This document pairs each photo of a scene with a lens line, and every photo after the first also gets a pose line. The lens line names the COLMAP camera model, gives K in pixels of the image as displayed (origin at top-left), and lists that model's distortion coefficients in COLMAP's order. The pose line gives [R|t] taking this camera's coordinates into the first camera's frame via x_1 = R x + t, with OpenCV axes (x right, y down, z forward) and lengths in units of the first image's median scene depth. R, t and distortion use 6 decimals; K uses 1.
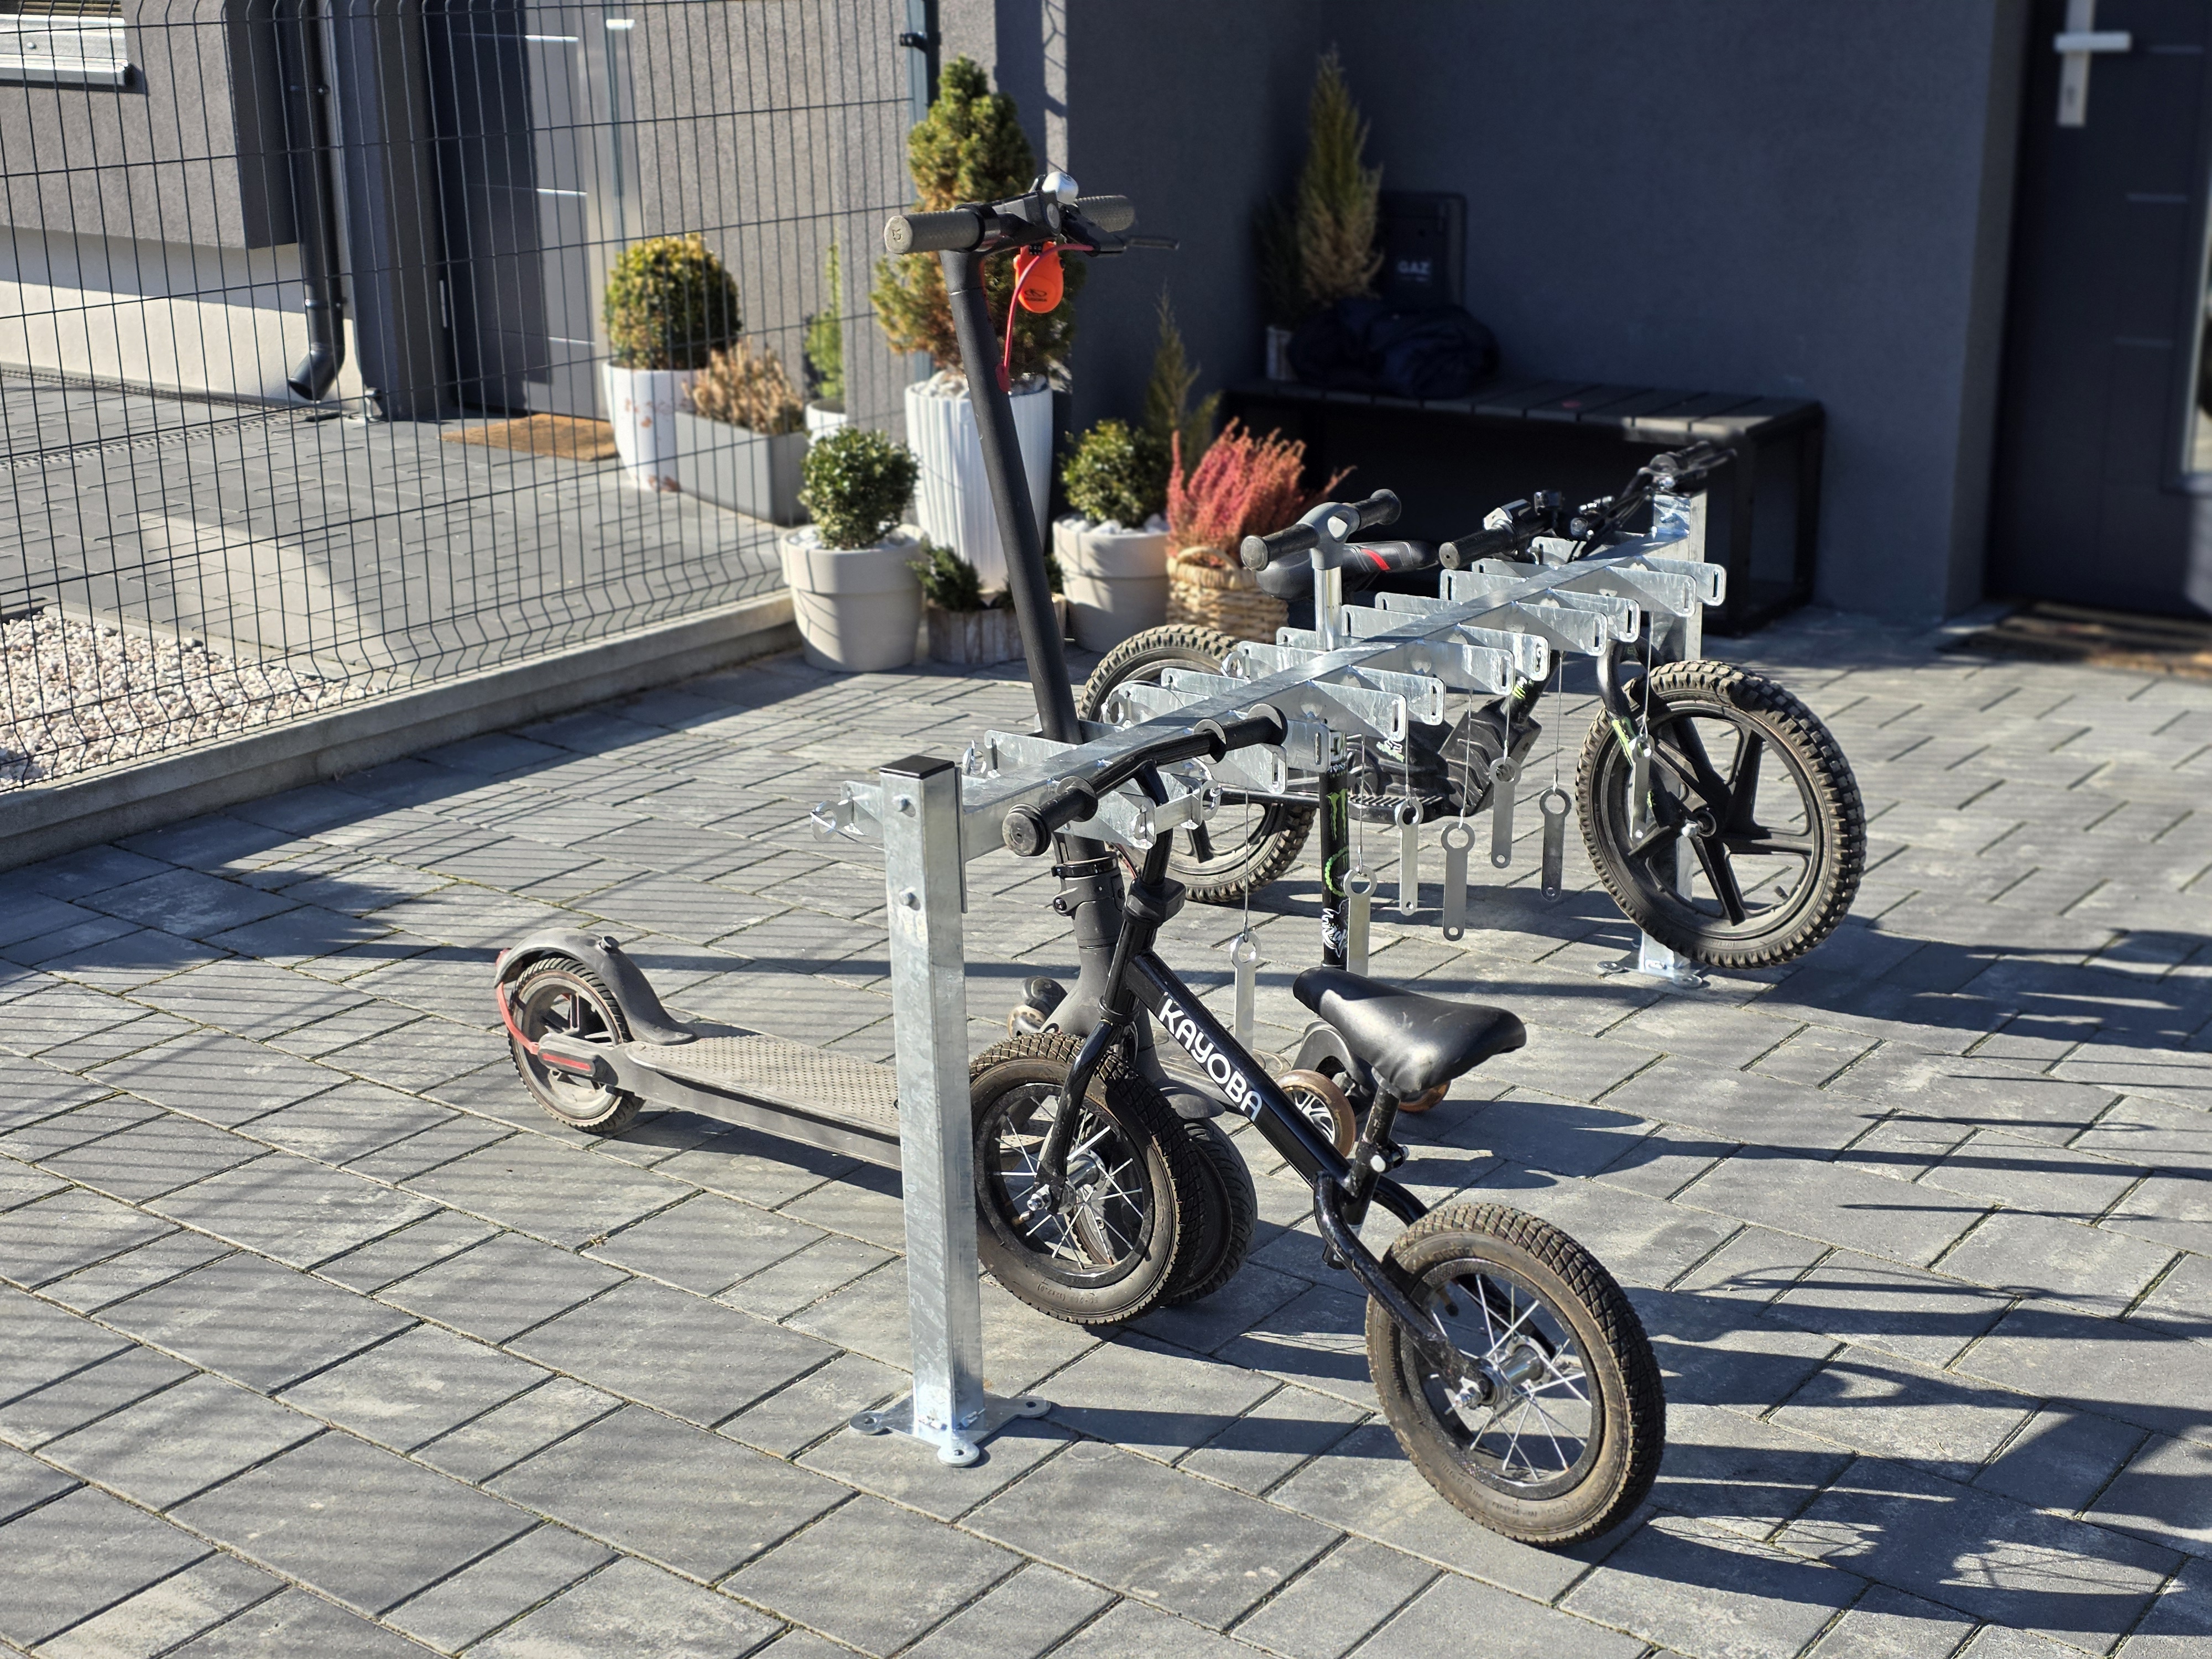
lens RADIAL K [[3050.9, 0, 855.8], [0, 3050.9, 828.5], [0, 0, 1]] dist [0.017007, 0.028629]
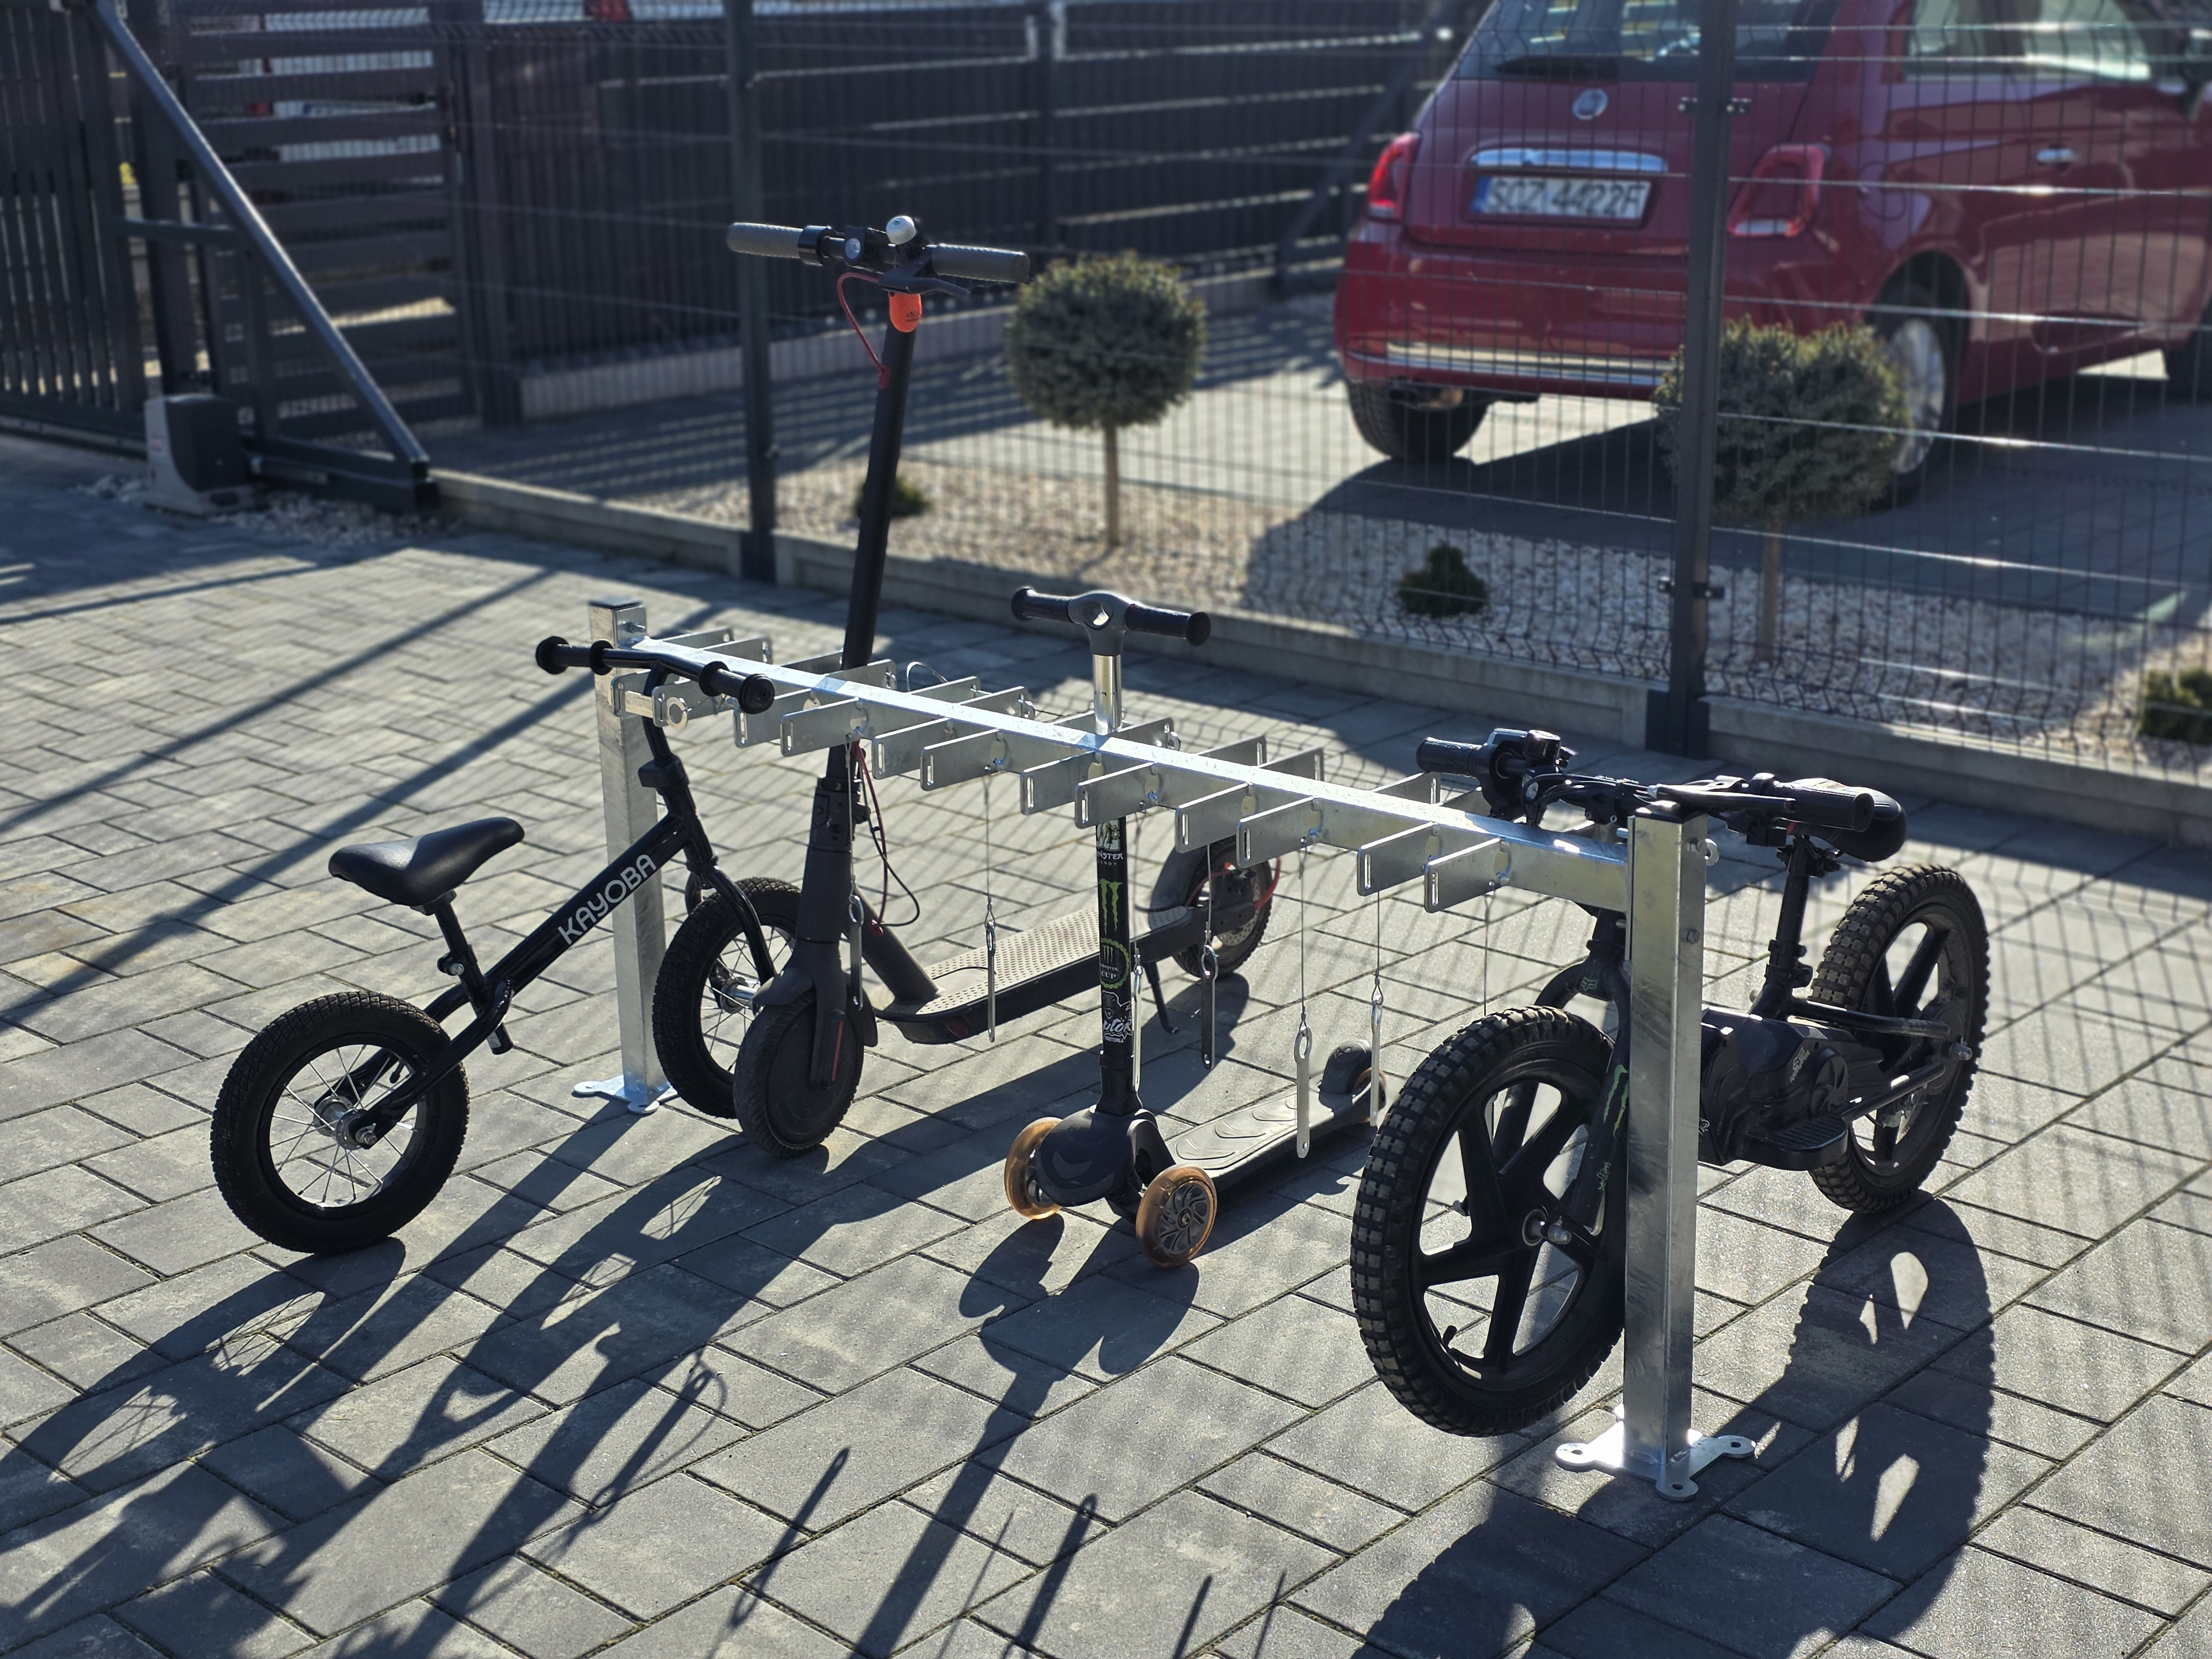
lens RADIAL K [[2960.3, 0, 1106.0], [0, 2960.3, 829.5], [0, 0, 1]] dist [0.013620, 0.030133]
pose [[-0.074979, 0.295418, -0.952421, 1.045471], [-0.272127, 0.912796, 0.304550, -0.306531], [0.959336, 0.282015, 0.011950, 0.991878]]
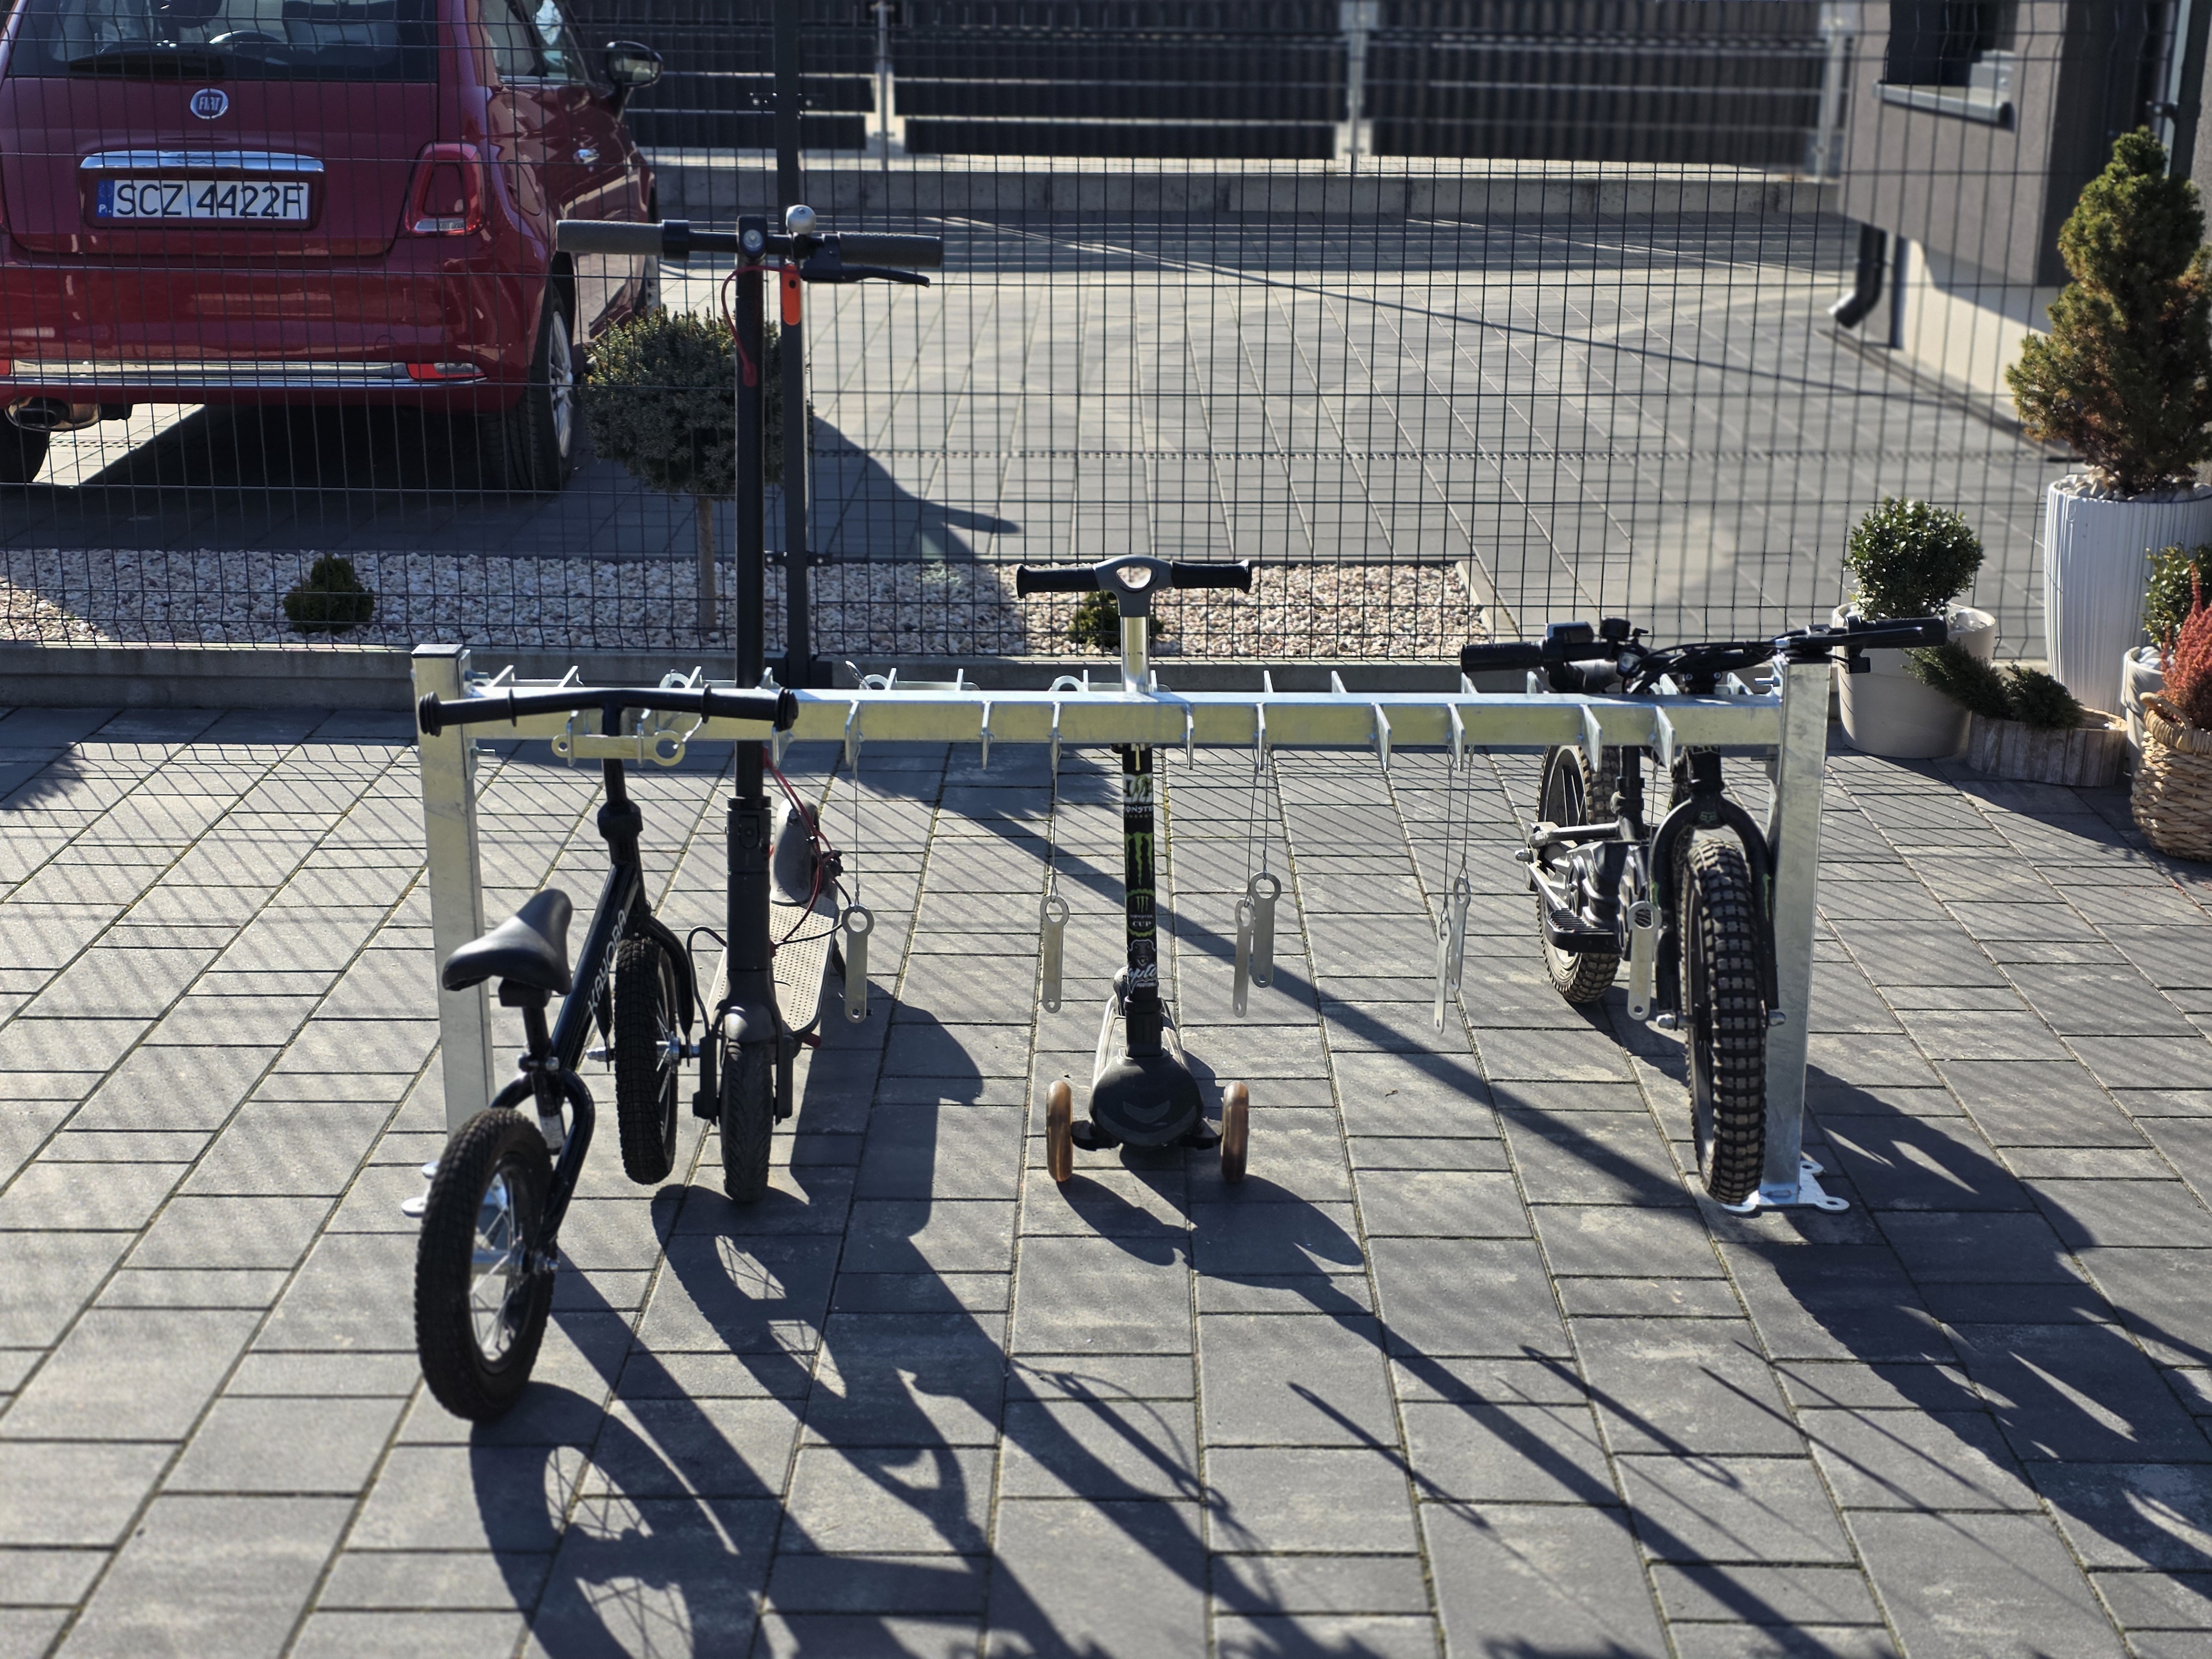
lens RADIAL K [[2915.7, 0, 1106.0], [0, 2915.7, 829.5], [0, 0, 1]] dist [0.048591, 0.056667]
pose [[0.617906, 0.249279, -0.745689, 0.894744], [-0.246782, 0.961971, 0.117088, -0.127500], [0.746519, 0.111673, 0.655925, 0.346756]]
